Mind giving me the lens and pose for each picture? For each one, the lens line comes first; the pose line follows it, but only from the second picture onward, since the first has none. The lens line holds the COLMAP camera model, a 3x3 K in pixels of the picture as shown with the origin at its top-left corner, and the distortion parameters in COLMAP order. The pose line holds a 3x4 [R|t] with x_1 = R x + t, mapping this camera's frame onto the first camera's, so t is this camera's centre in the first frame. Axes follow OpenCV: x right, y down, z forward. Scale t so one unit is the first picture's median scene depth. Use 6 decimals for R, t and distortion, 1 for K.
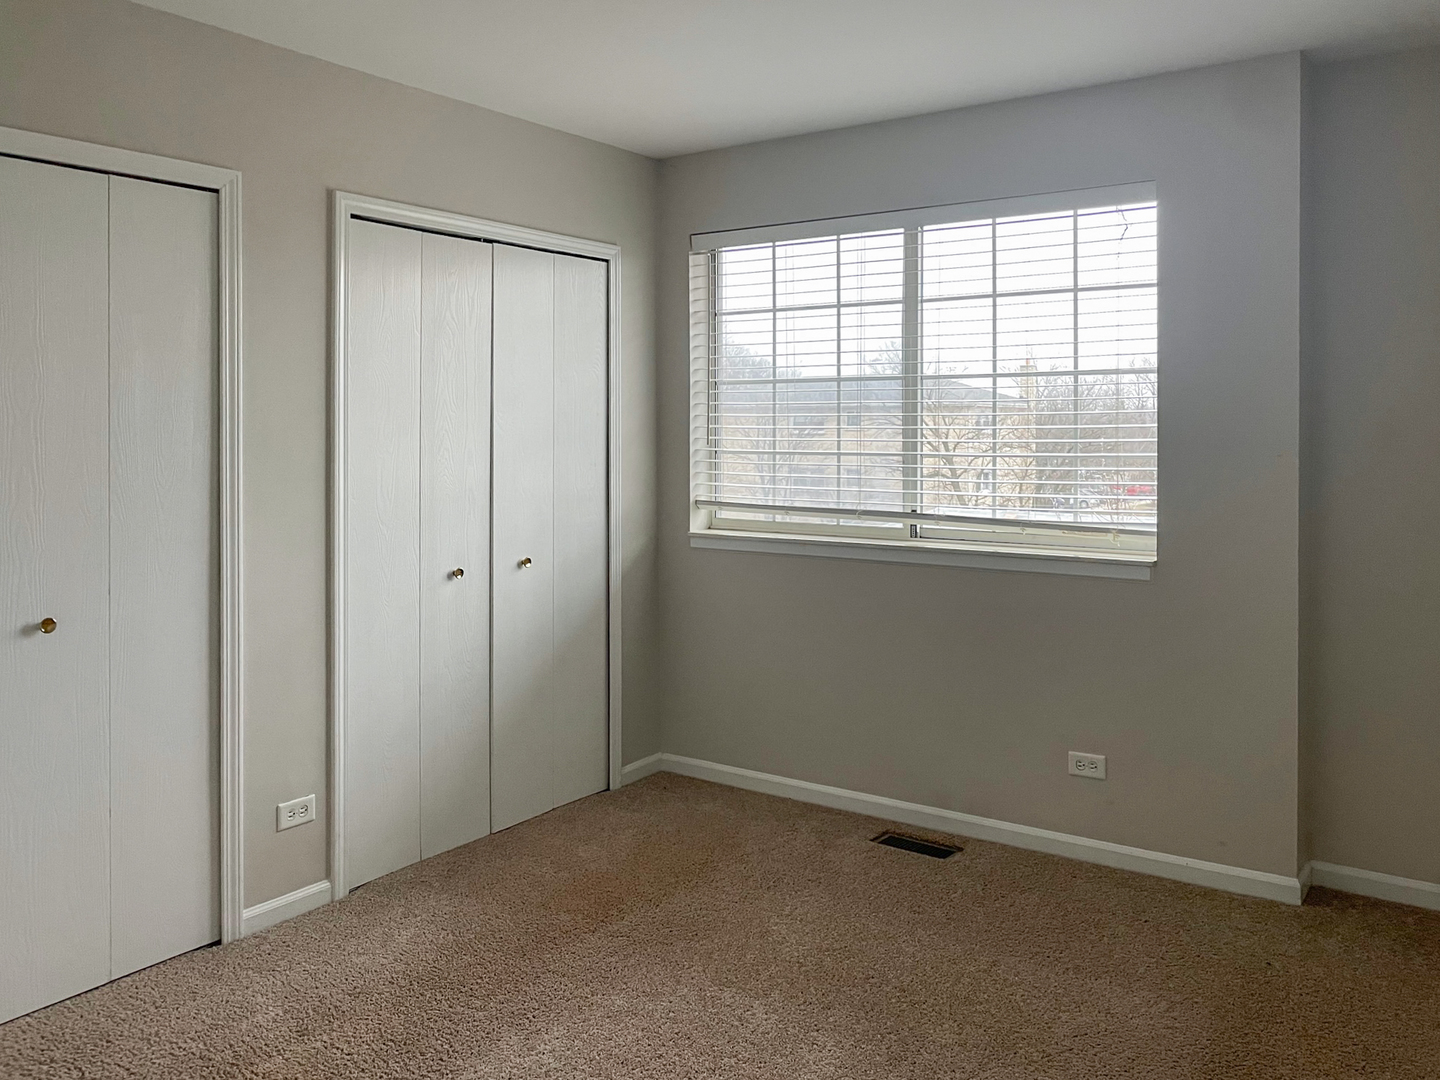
lens RADIAL K [[1158.6, 0, 715.7], [0, 1158.6, 431.5], [0, 0, 1]] dist [-0.028386, 0.005885]
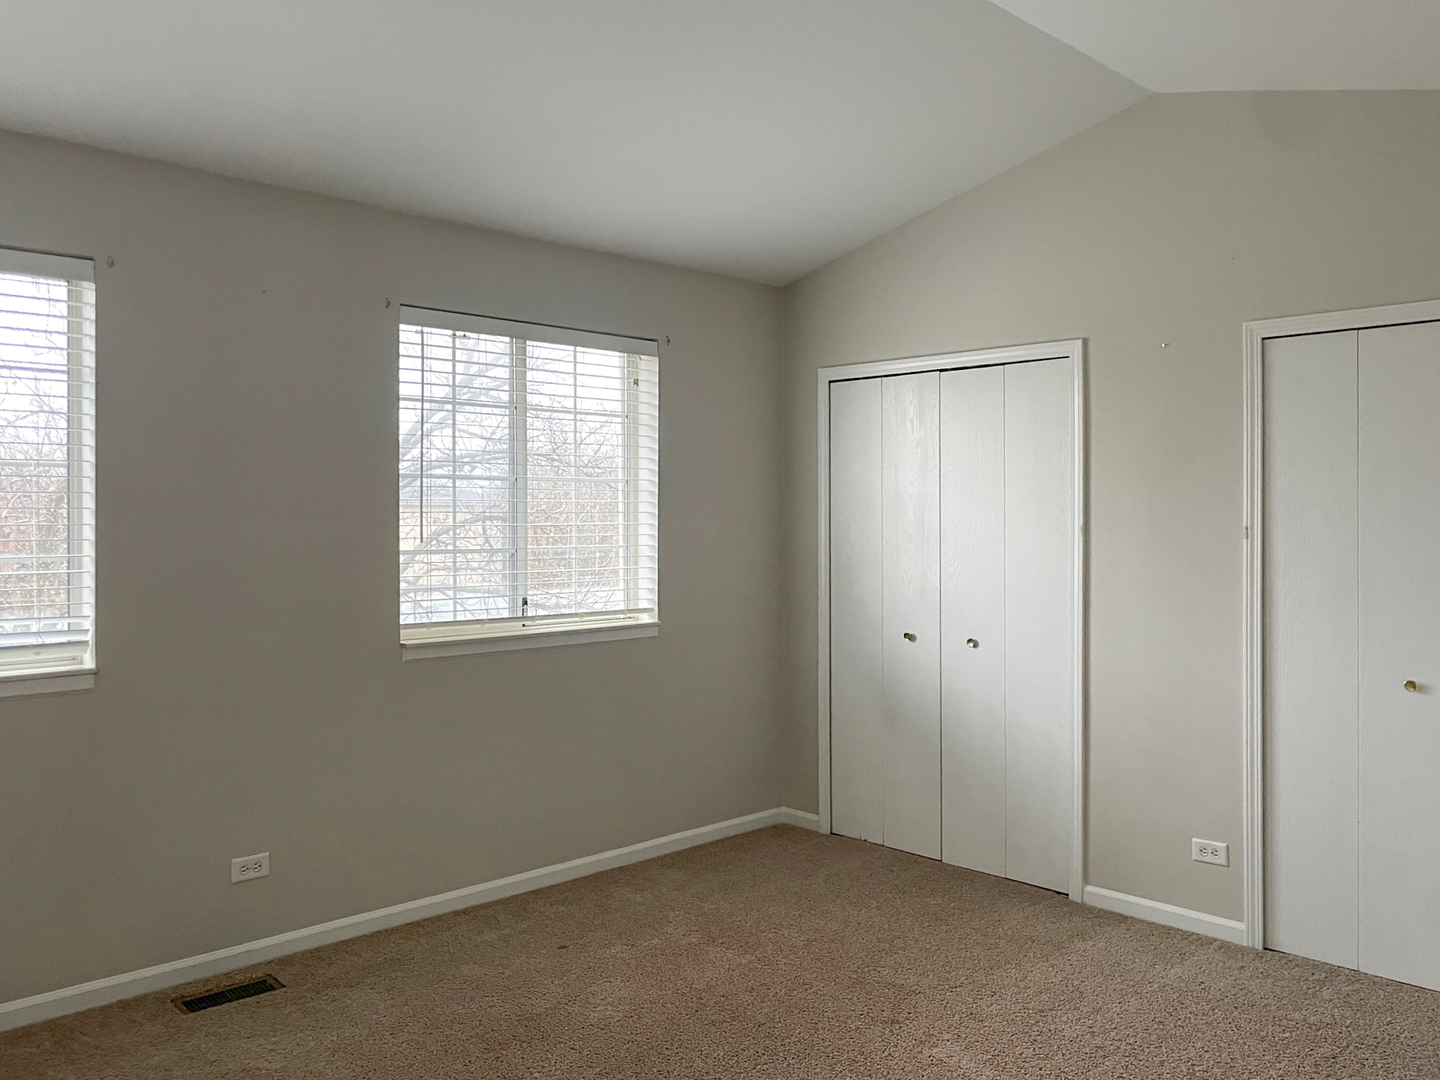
lens RADIAL K [[1191.1, 0, 720.9], [0, 1191.1, 514.4], [0, 0, 1]] dist [0.003491, 0.002698]
pose [[0.179490, 0.002947, 0.983755, -0.867734], [0.007023, 0.999966, -0.004277, -0.006392], [-0.983735, 0.007676, 0.179463, 0.599941]]
